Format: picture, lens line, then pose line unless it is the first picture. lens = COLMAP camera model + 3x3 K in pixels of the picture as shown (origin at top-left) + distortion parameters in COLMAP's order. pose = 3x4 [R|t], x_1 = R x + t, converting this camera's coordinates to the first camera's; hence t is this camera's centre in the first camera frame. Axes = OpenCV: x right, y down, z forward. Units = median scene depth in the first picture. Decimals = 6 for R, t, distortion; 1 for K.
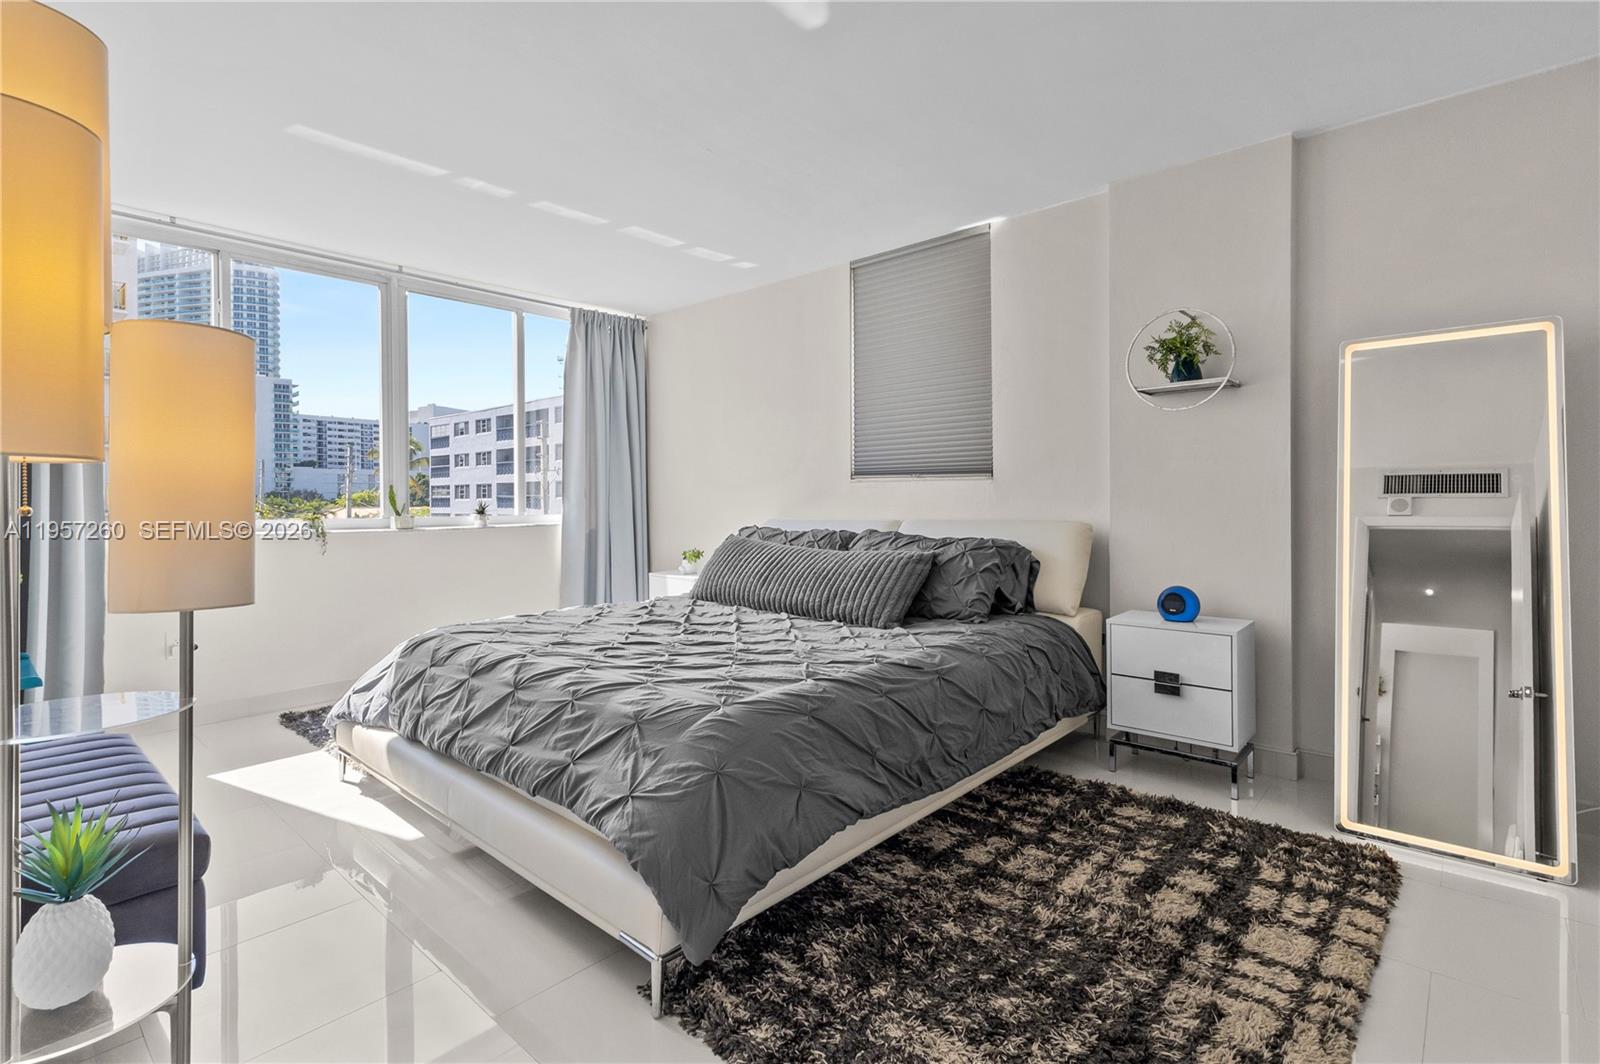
lens RADIAL K [[758.3, 0, 759.5], [0, 758.3, 506.0], [0, 0, 1]] dist [0.003149, 0.000776]
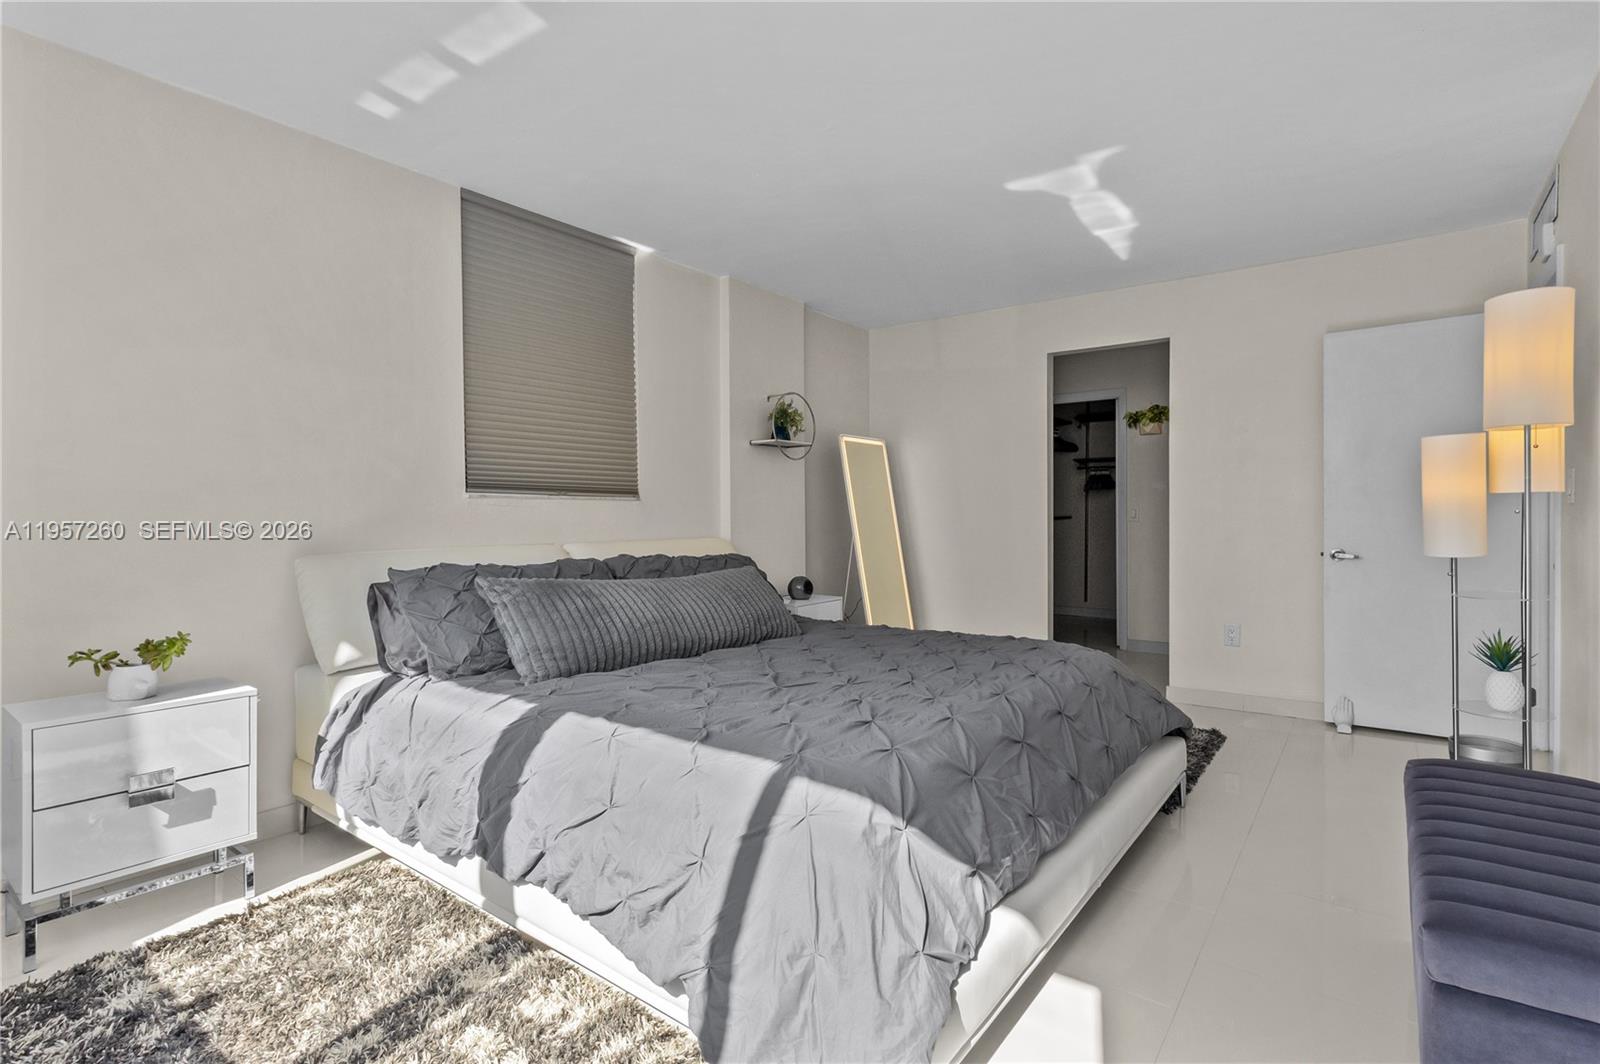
lens RADIAL K [[755.2, 0, 813.7], [0, 755.2, 516.9], [0, 0, 1]] dist [-0.000124, 0.000764]
pose [[-0.074295, 0.019046, 0.997054, -0.809532], [0.013289, 0.999748, -0.018108, 0.009396], [-0.997148, 0.011904, -0.074529, 0.959932]]
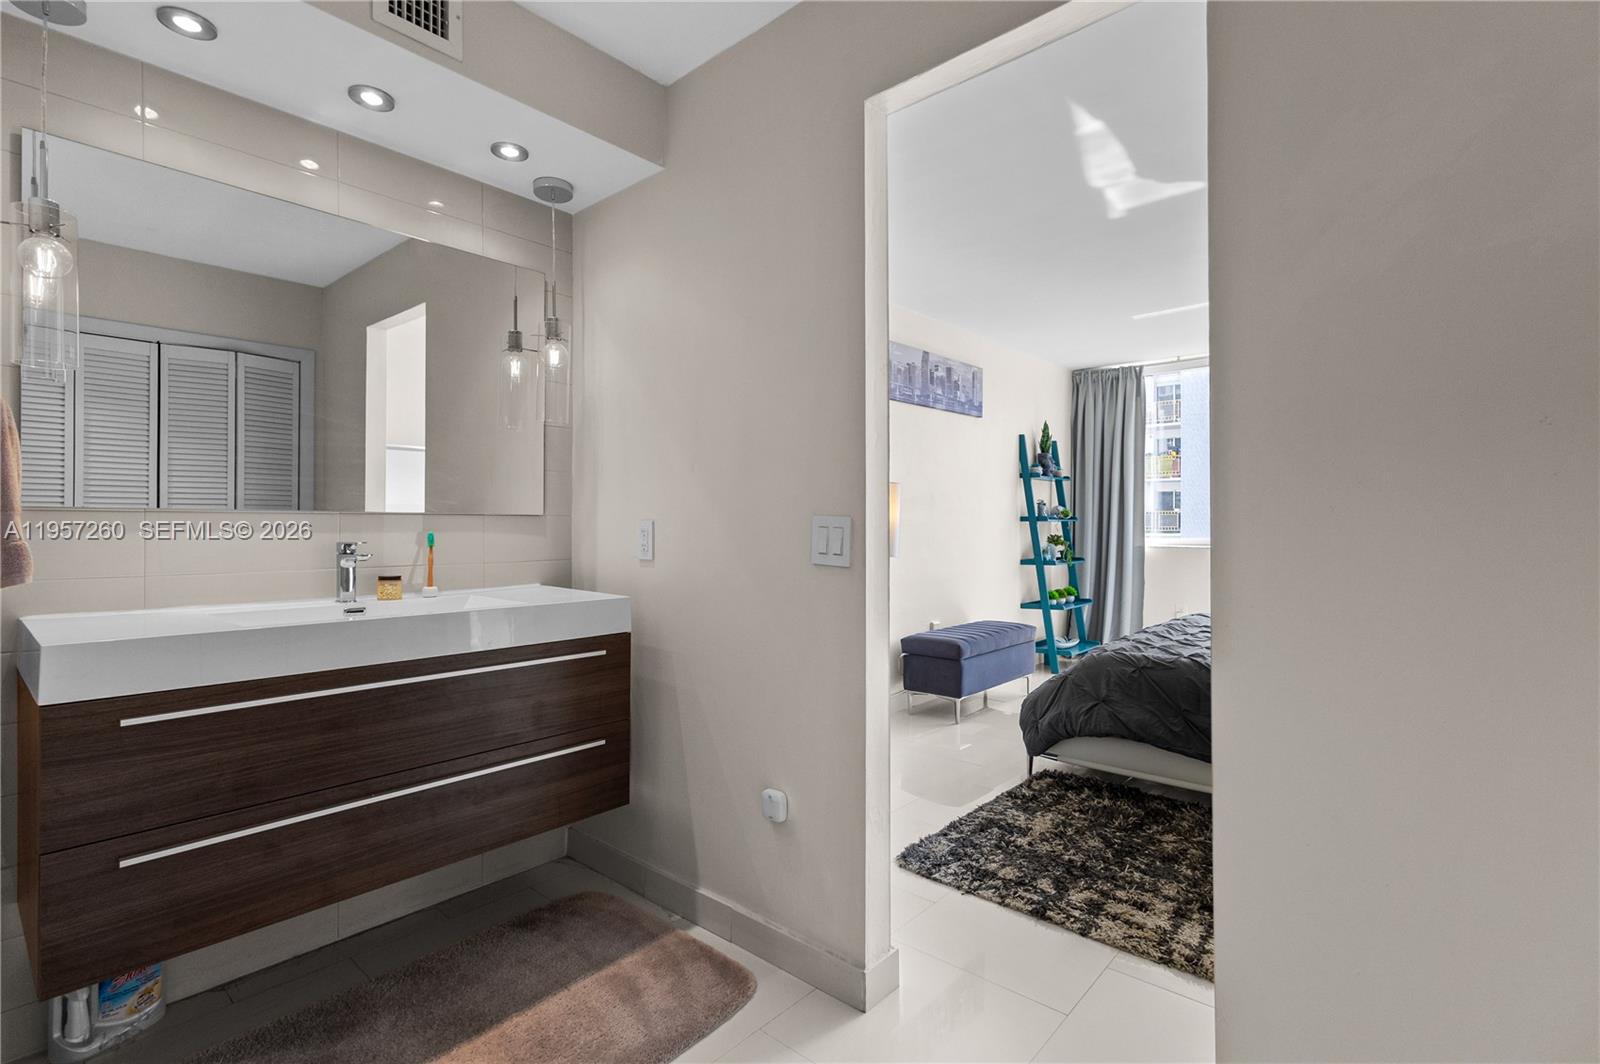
lens RADIAL K [[742.9, 0, 798.5], [0, 742.9, 524.2], [0, 0, 1]] dist [0.009313, -0.000758]
pose [[-0.007313, 0.002522, -0.999970, 0.983414], [-0.006171, 0.999978, 0.002567, -0.010275], [0.999954, 0.006189, -0.007297, 0.198194]]
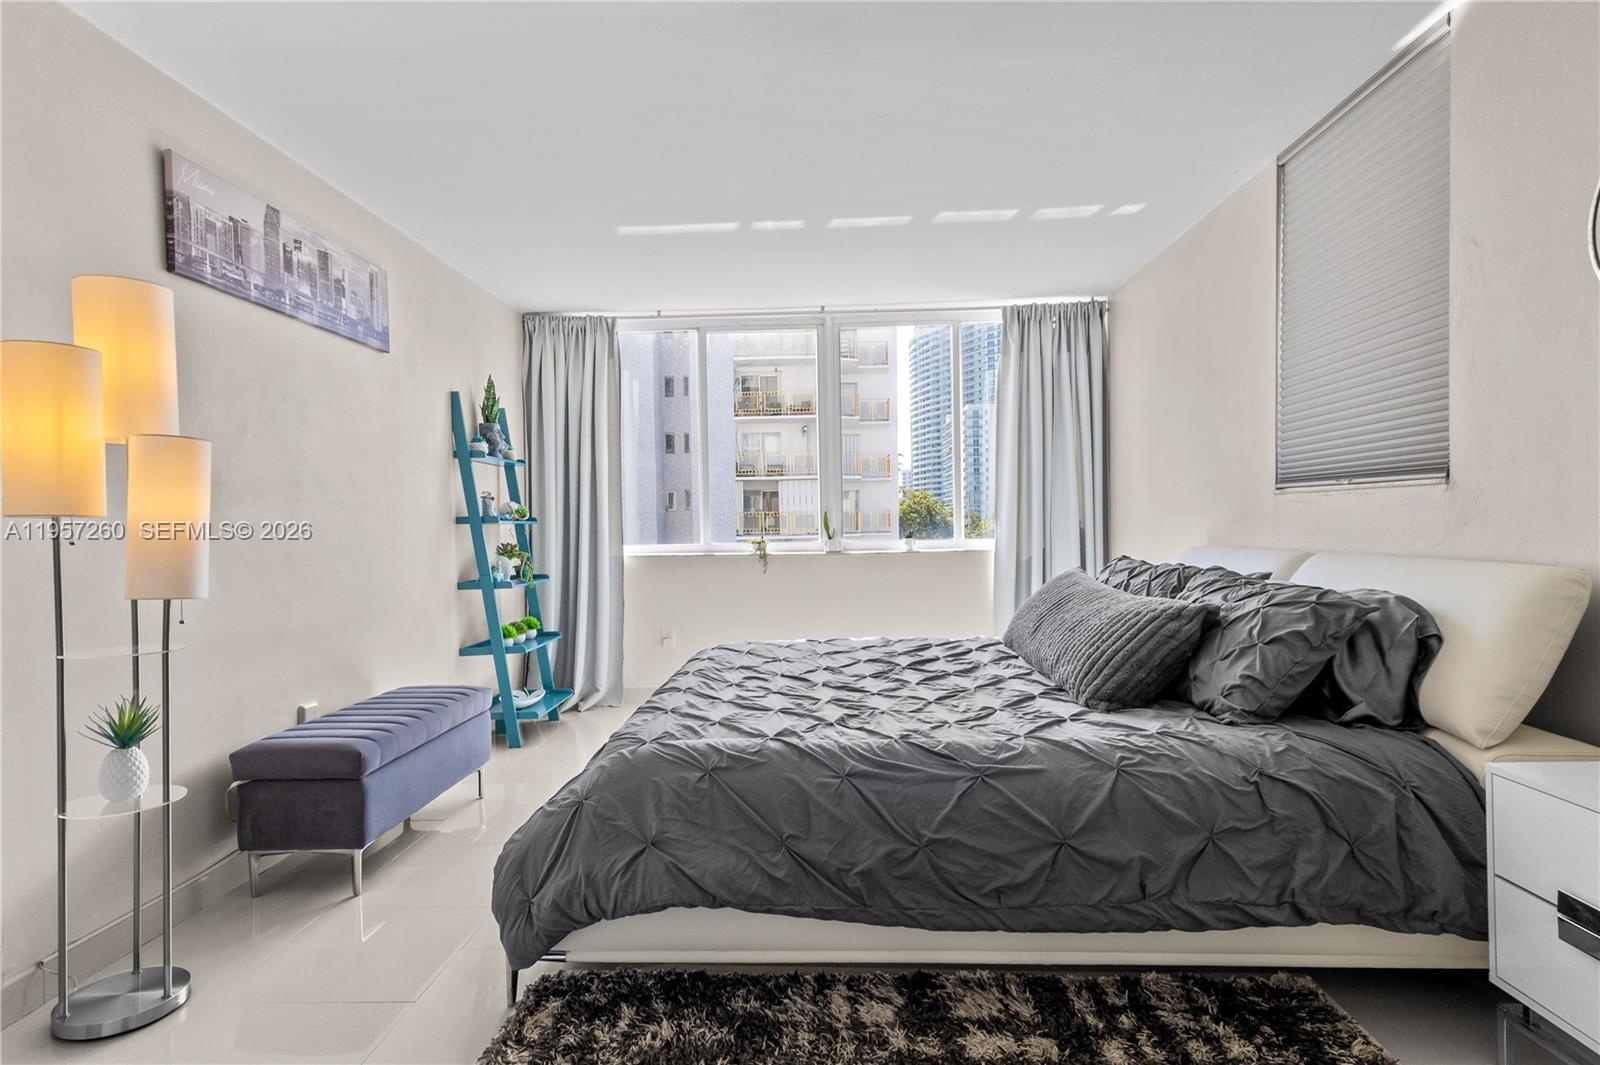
lens RADIAL K [[833.3, 0, 806.2], [0, 833.3, 546.7], [0, 0, 1]] dist [0.015394, 0.000298]
pose [[0.649104, 0.012987, -0.760589, 0.544850], [0.006251, 0.999729, 0.022405, -0.006141], [0.760674, -0.019298, 0.648847, 0.285072]]
